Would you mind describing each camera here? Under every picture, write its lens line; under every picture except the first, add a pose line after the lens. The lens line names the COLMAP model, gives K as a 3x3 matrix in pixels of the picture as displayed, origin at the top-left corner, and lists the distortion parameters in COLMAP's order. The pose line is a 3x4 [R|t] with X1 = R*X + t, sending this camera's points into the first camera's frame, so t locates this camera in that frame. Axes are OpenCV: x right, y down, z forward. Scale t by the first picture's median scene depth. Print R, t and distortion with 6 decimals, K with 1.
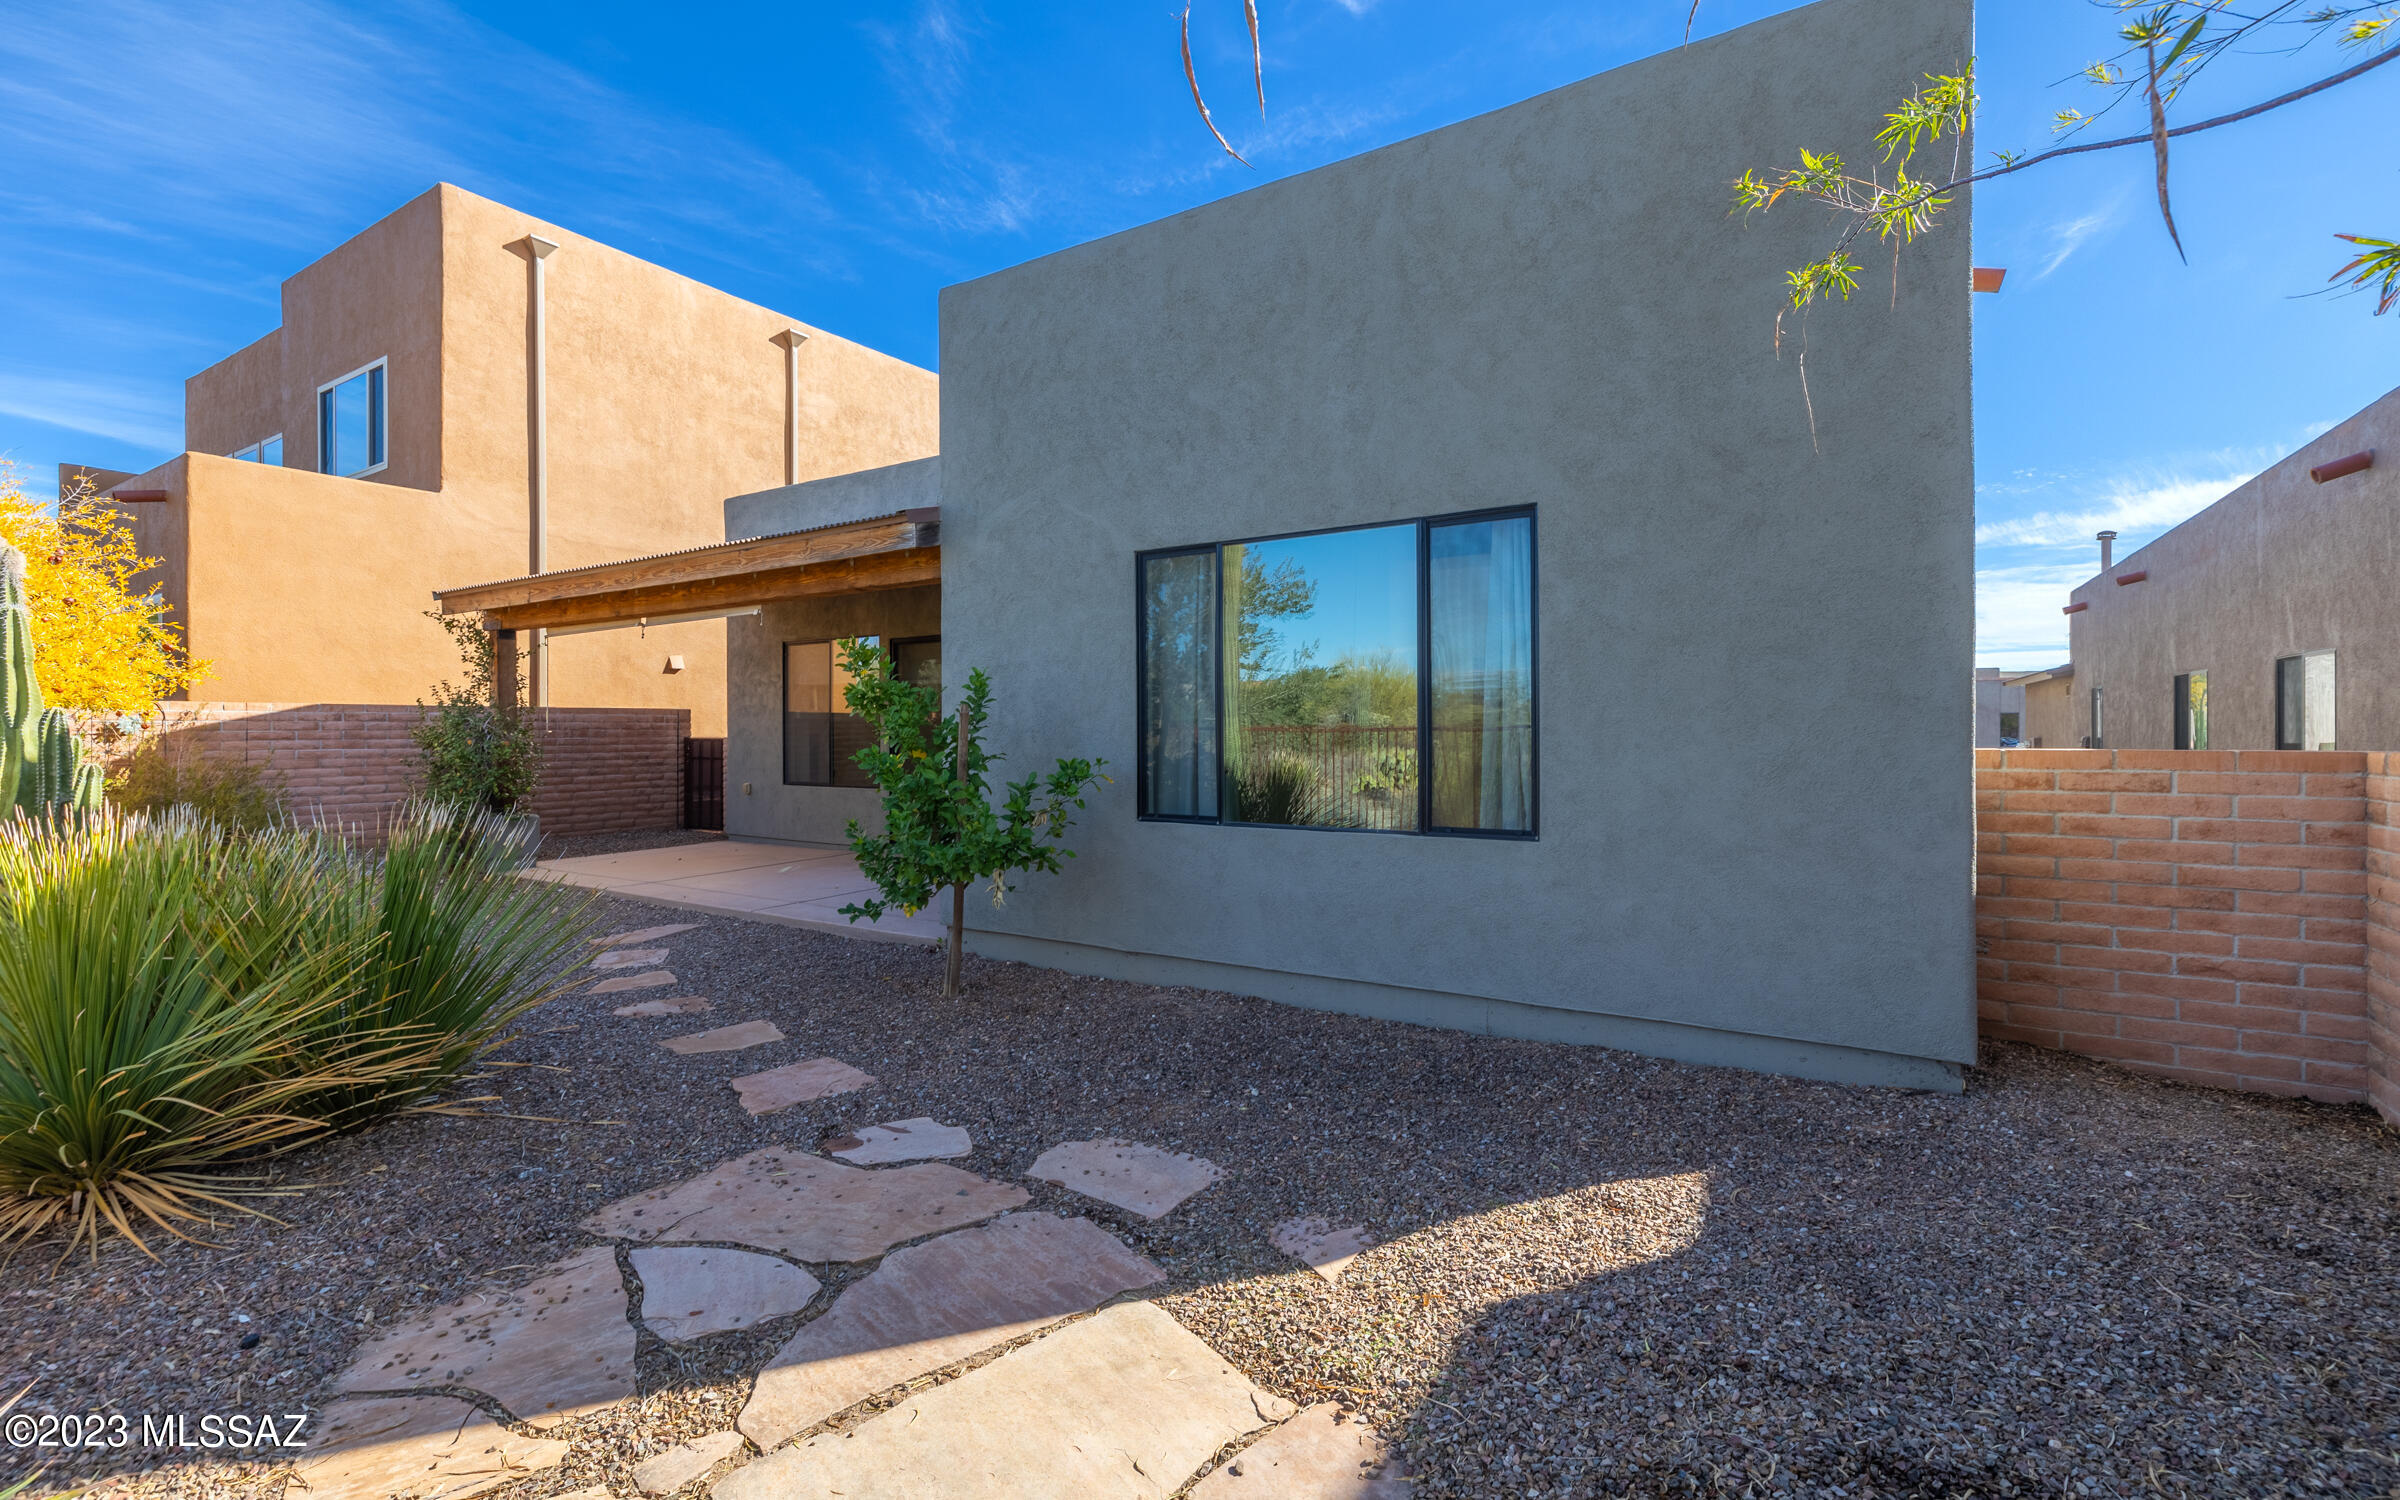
lens RADIAL K [[1016.3, 0, 1211.1], [0, 1016.3, 750.2], [0, 0, 1]] dist [-0.003316, 0.000441]
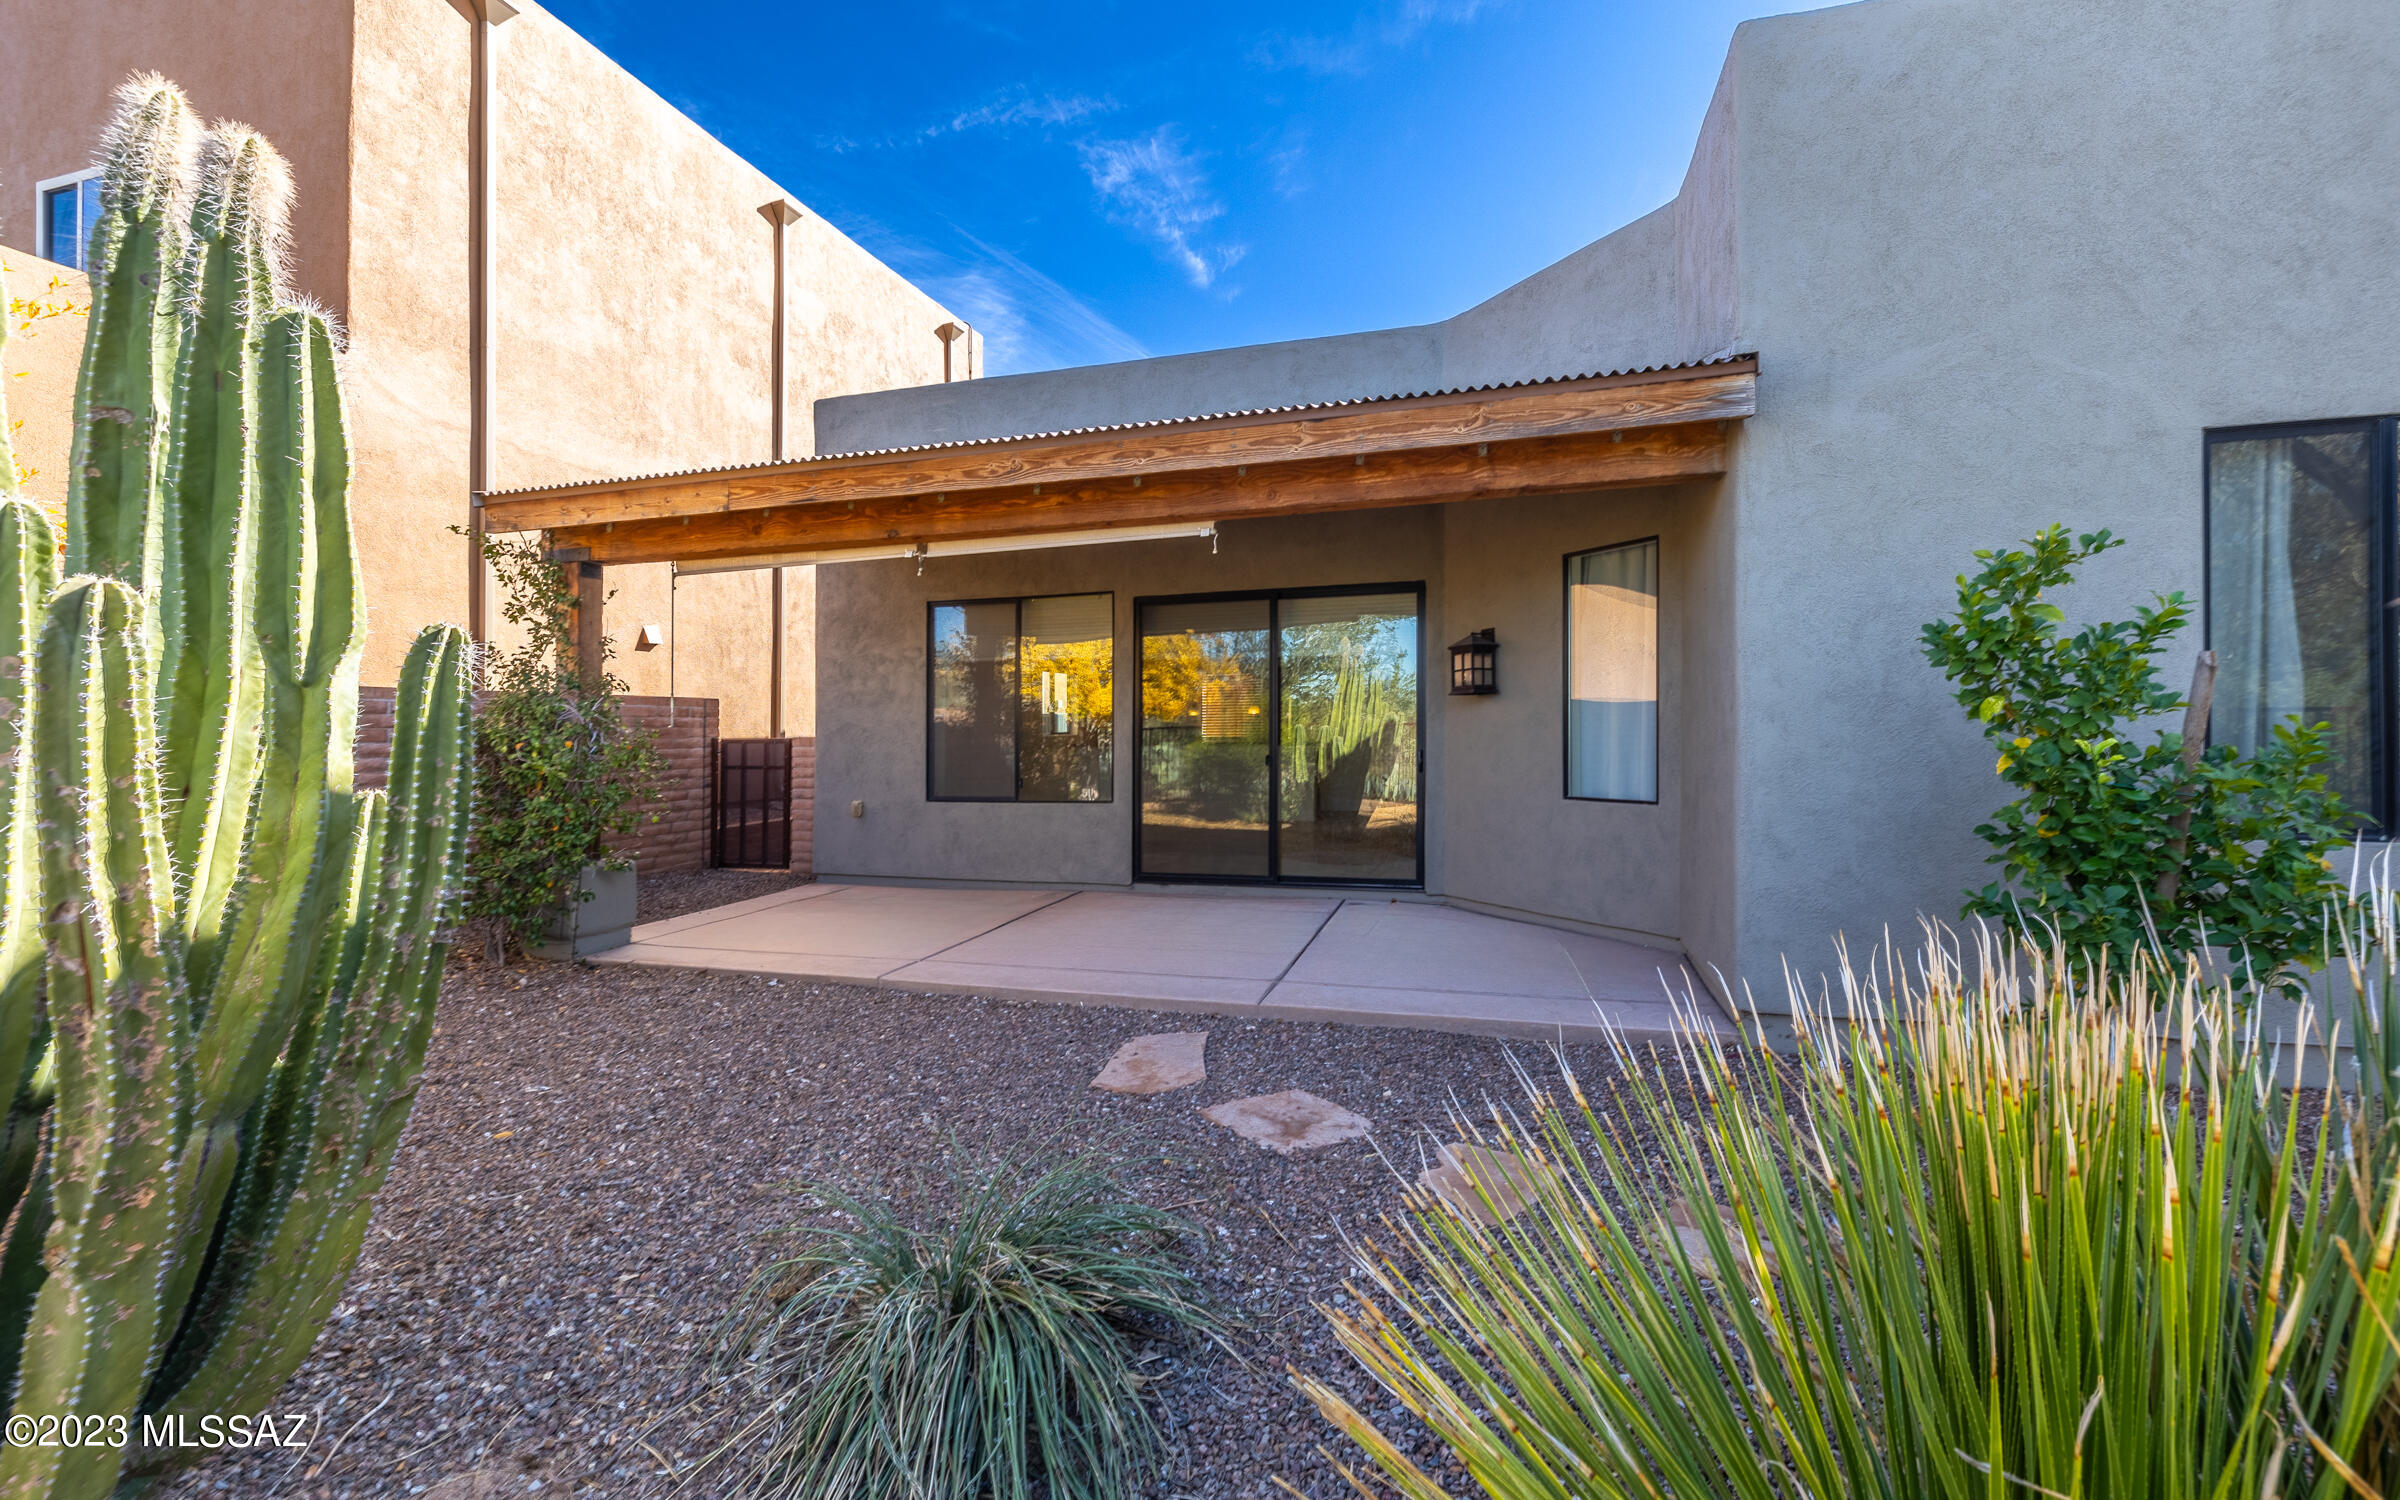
lens RADIAL K [[1016.3, 0, 1201.6], [0, 1016.3, 738.1], [0, 0, 1]] dist [-0.003316, 0.000441]
pose [[0.965326, -0.010504, 0.260836, -0.402237], [0.014548, 0.999802, -0.013578, 0.002002], [-0.260642, 0.016902, 0.965288, 0.248498]]
